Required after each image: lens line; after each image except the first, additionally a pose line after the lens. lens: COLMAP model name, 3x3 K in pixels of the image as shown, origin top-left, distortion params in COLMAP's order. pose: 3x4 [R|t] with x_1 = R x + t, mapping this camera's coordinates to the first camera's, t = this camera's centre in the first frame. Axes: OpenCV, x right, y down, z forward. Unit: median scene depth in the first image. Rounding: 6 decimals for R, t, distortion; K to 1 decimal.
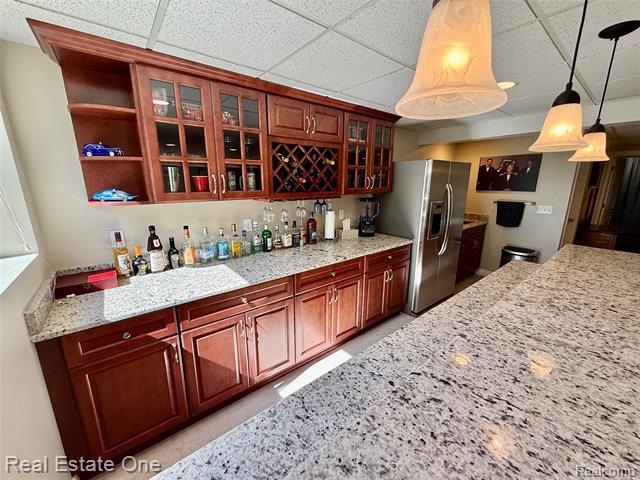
lens RADIAL K [[256.2, 0, 317.5], [0, 256.2, 241.1], [0, 0, 1]] dist [0.001616, -0.000658]
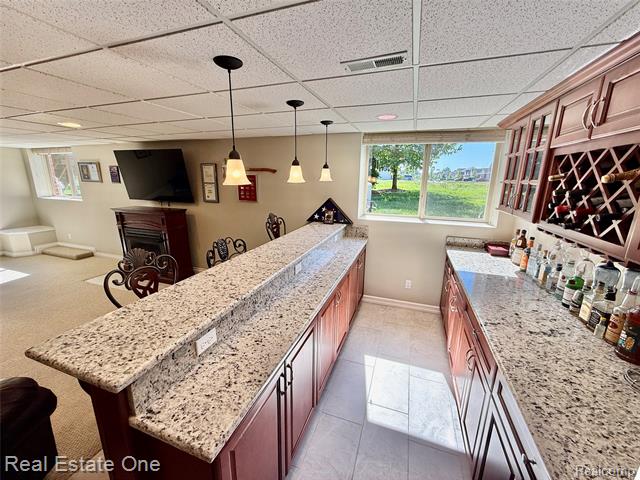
lens RADIAL K [[256.2, 0, 318.2], [0, 256.2, 238.9], [0, 0, 1]] dist [0.001616, -0.000658]
pose [[-0.854116, 0.108795, -0.508575, 0.843888], [-0.136794, 0.896449, 0.421506, -0.381715], [0.501769, 0.429585, -0.750789, 1.299224]]
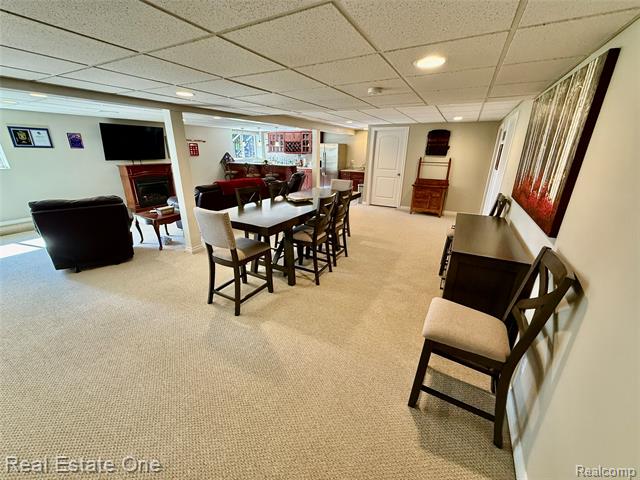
lens RADIAL K [[256.2, 0, 319.6], [0, 256.2, 238.8], [0, 0, 1]] dist [0.001616, -0.000658]
pose [[0.376347, 0.309308, -0.873322, 5.039410], [-0.228382, 0.944509, 0.236103, 0.082245], [0.897889, 0.110594, 0.426103, -0.356016]]
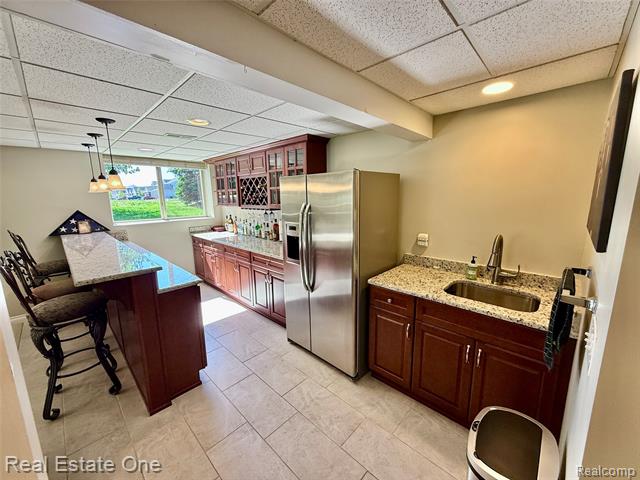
lens RADIAL K [[256.2, 0, 320.6], [0, 256.2, 240.4], [0, 0, 1]] dist [0.001616, -0.000658]
pose [[0.127502, 0.169300, -0.977282, 1.893288], [-0.216868, 0.966241, 0.139093, -0.332601], [0.967839, 0.194207, 0.159913, 1.346441]]
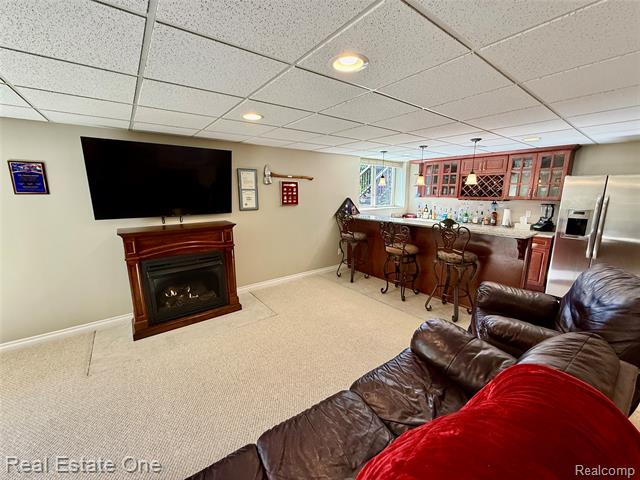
lens RADIAL K [[256.2, 0, 318.8], [0, 256.2, 239.2], [0, 0, 1]] dist [0.001616, -0.000658]
pose [[-0.023312, 0.185147, -0.982434, 2.426129], [-0.234775, 0.954205, 0.185398, 0.071224], [0.971770, 0.234974, 0.021223, -0.294564]]
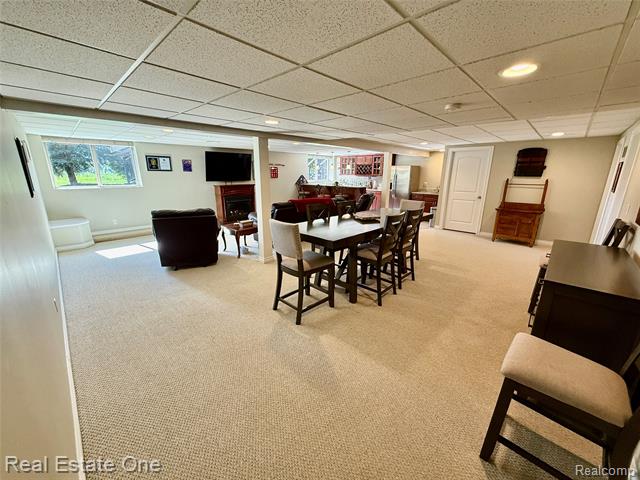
lens RADIAL K [[256.2, 0, 319.4], [0, 256.2, 238.2], [0, 0, 1]] dist [0.001616, -0.000658]
pose [[0.121446, 0.246278, -0.961560, 5.059962], [-0.238068, 0.947682, 0.212655, 0.107763], [0.963626, 0.203091, 0.173723, -0.352198]]
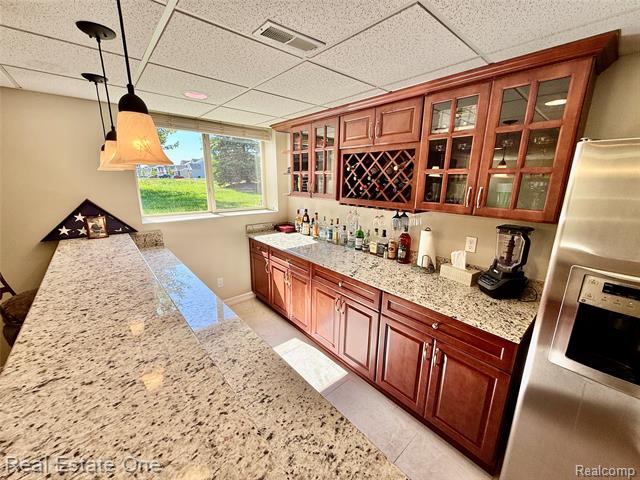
lens RADIAL K [[256.2, 0, 319.4], [0, 256.2, 238.4], [0, 0, 1]] dist [0.001616, -0.000658]
pose [[0.037672, 0.226448, -0.973294, 1.032587], [-0.246283, 0.946046, 0.210576, -0.236008], [0.968466, 0.231773, 0.091410, 0.850811]]
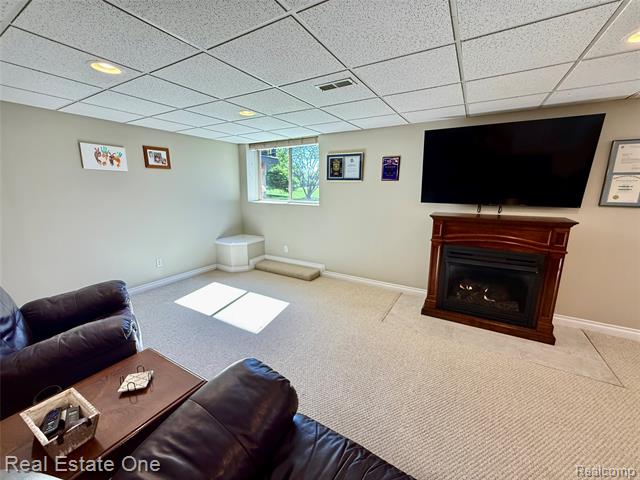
lens RADIAL K [[256.2, 0, 321.0], [0, 256.2, 238.9], [0, 0, 1]] dist [0.001616, -0.000658]
pose [[-0.935932, 0.061902, -0.346698, 2.247093], [-0.090603, 0.908976, 0.406882, 0.118319], [0.340327, 0.412226, -0.845131, -0.211119]]
